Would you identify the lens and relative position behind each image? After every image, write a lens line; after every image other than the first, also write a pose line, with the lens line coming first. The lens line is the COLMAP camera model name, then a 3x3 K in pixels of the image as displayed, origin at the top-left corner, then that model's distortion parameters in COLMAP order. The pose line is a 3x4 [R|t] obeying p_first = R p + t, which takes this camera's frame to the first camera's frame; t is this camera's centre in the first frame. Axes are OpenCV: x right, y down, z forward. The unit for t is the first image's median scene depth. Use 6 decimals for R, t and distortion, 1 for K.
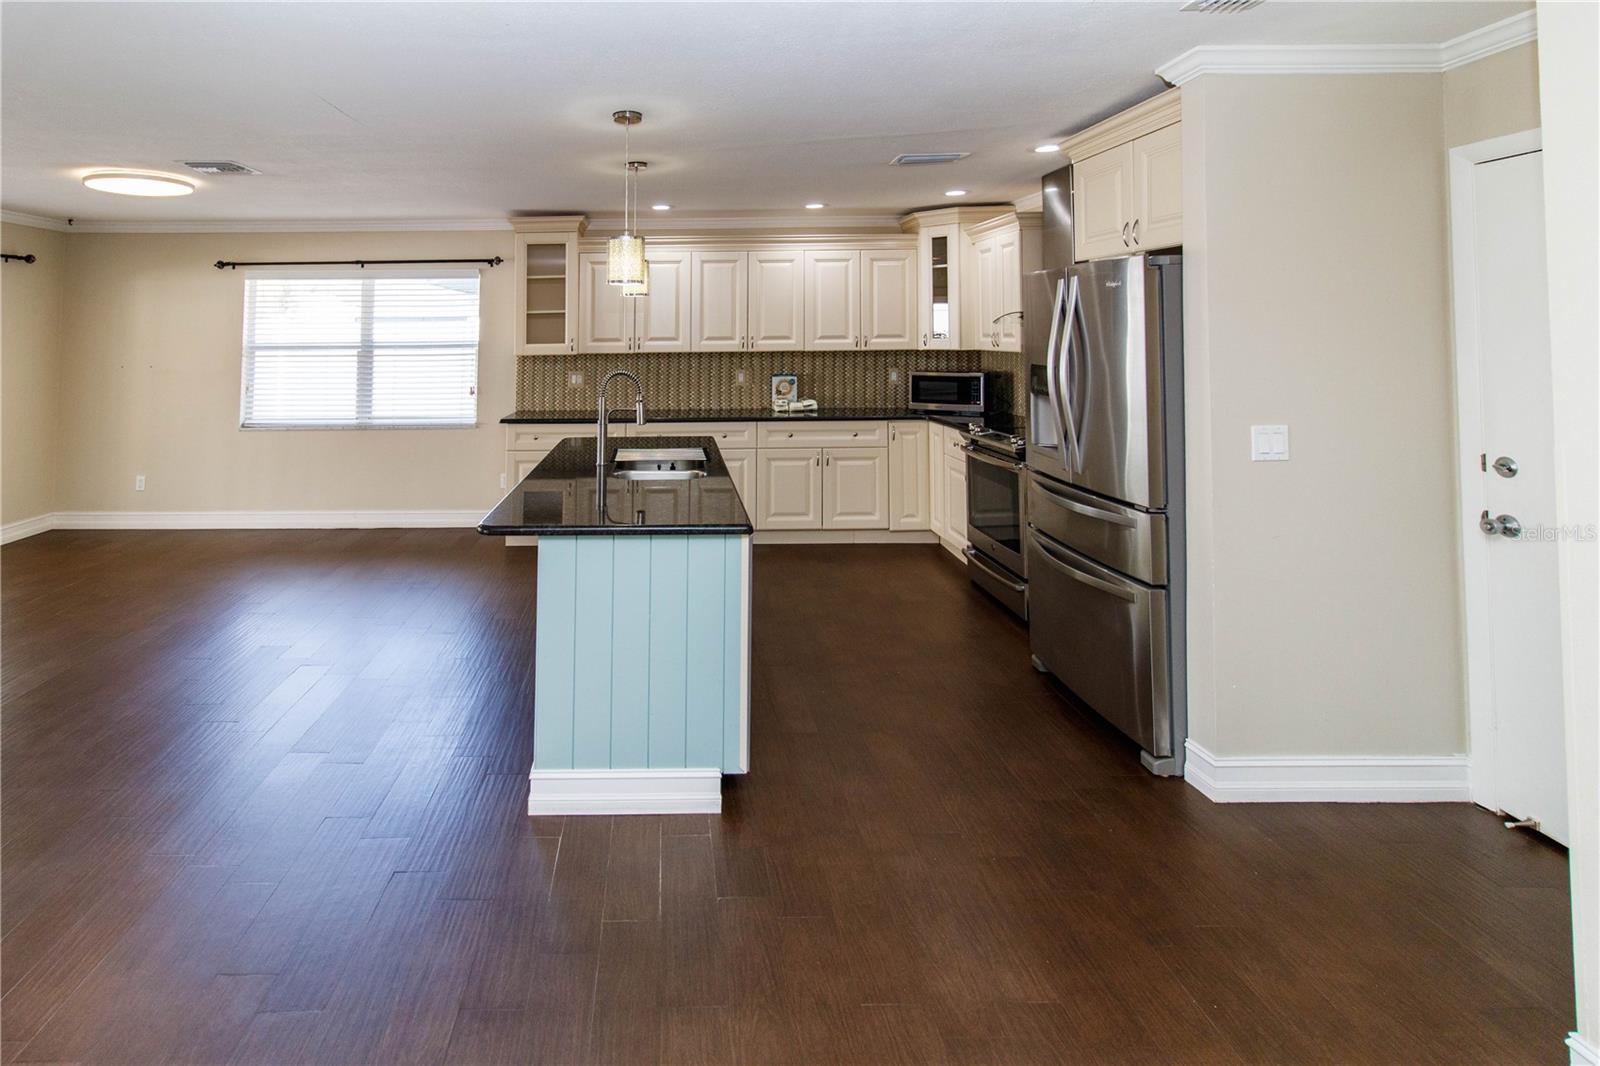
lens RADIAL K [[766.1, 0, 660.7], [0, 766.1, 304.4], [0, 0, 1]] dist [0.007282, -0.001834]
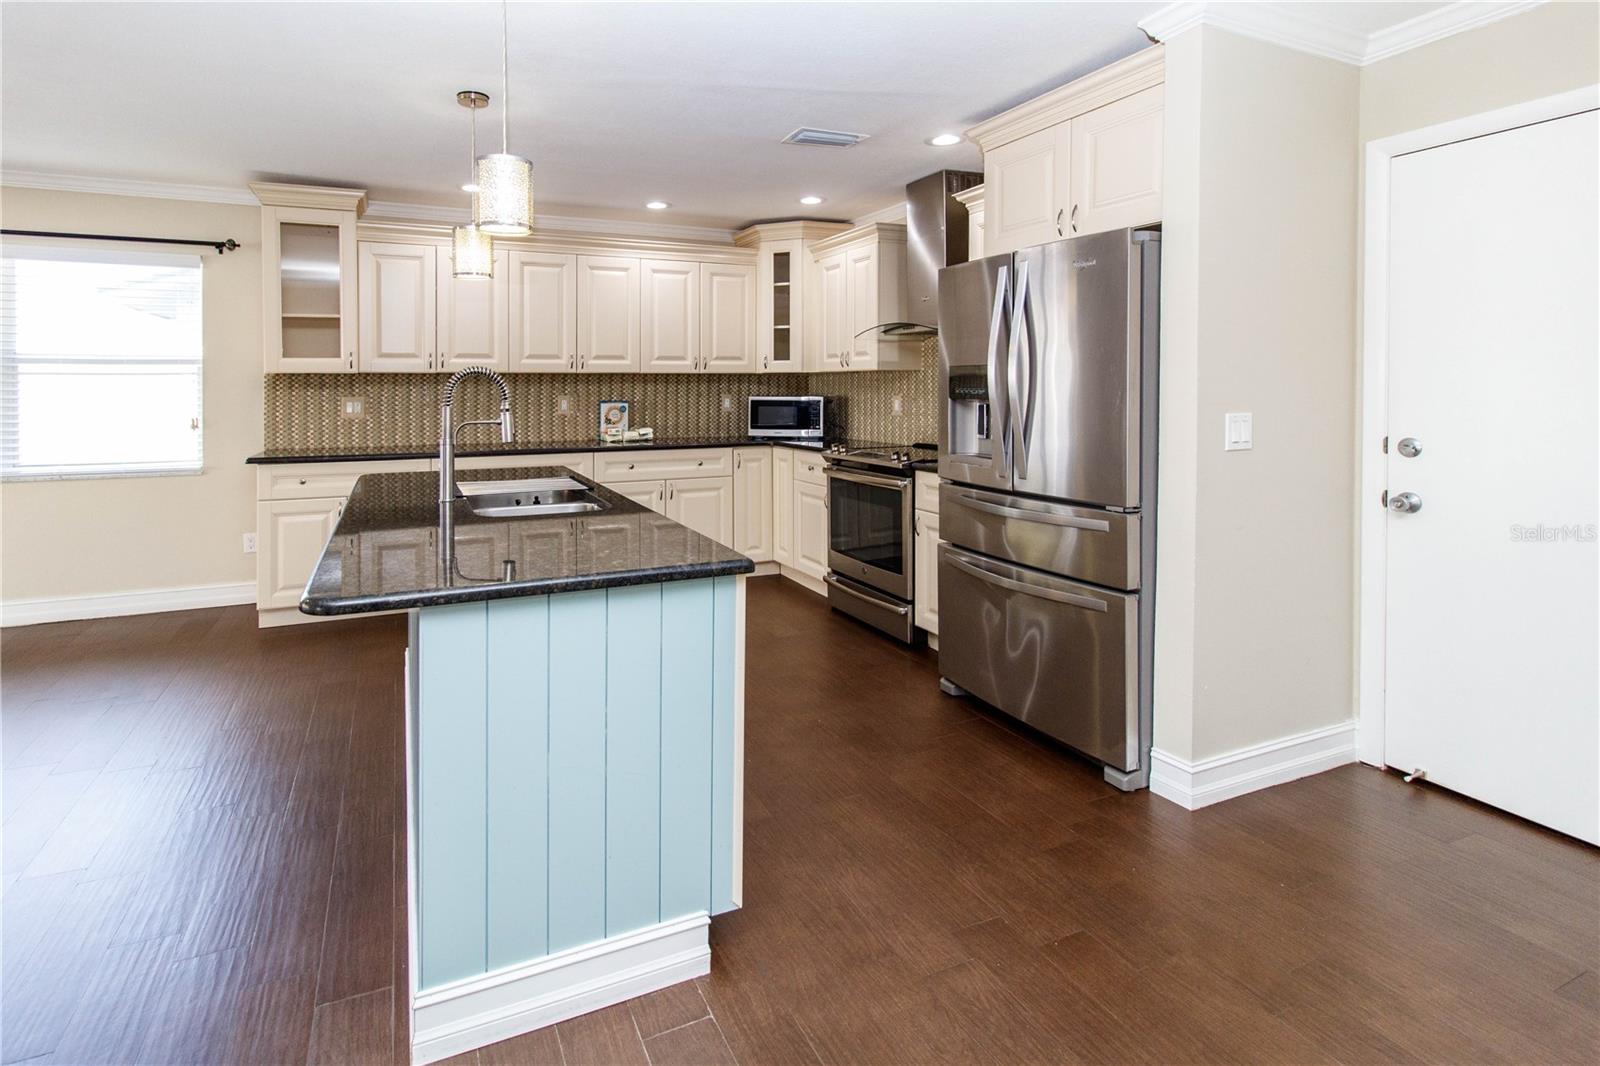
lens RADIAL K [[766.1, 0, 707.4], [0, 766.1, 406.9], [0, 0, 1]] dist [0.007282, -0.001834]
pose [[0.926566, -0.005547, 0.376090, -0.076014], [-0.019455, 0.997846, 0.062646, 0.045286], [-0.375628, -0.065362, 0.924463, 0.163109]]
